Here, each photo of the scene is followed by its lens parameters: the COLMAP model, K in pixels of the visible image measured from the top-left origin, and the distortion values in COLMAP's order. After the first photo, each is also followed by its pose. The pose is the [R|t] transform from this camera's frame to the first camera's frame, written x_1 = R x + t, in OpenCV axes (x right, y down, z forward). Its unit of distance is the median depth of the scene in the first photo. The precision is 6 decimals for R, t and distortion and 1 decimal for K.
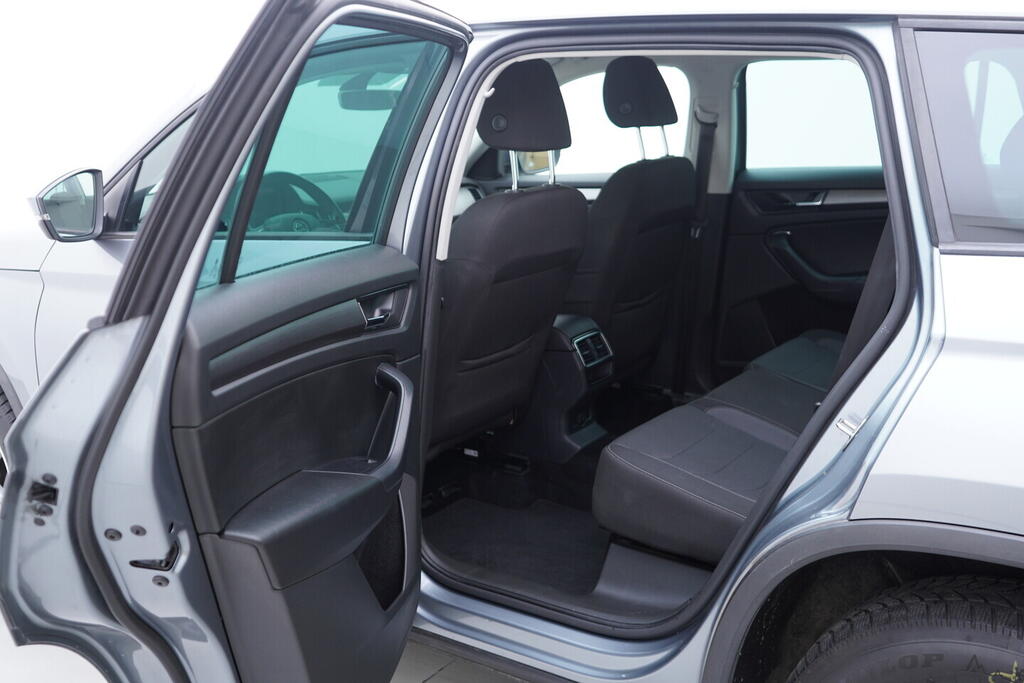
lens RADIAL K [[1074.3, 0, 511.7], [0, 1074.3, 341.9], [0, 0, 1]] dist [0.011238, 0.000000]
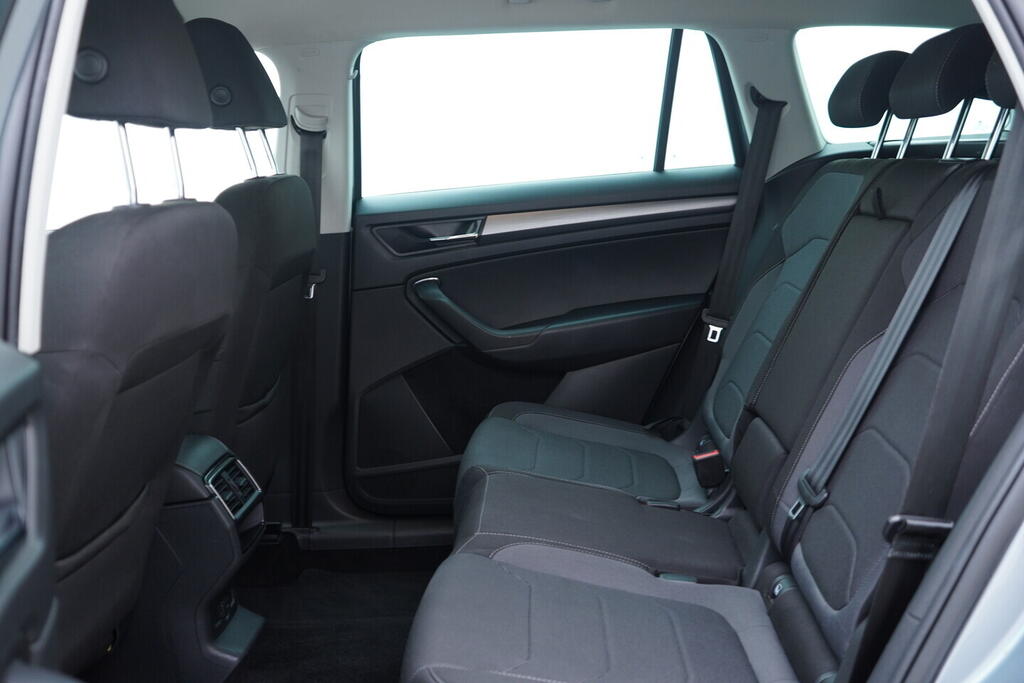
lens RADIAL K [[1074.3, 0, 511.7], [0, 1074.3, 339.1], [0, 0, 1]] dist [0.011238, 0.000000]
pose [[0.845136, -0.110117, 0.523086, -0.087690], [0.155652, 0.986843, -0.043738, -0.022012], [-0.511387, 0.118384, 0.851157, 0.367594]]
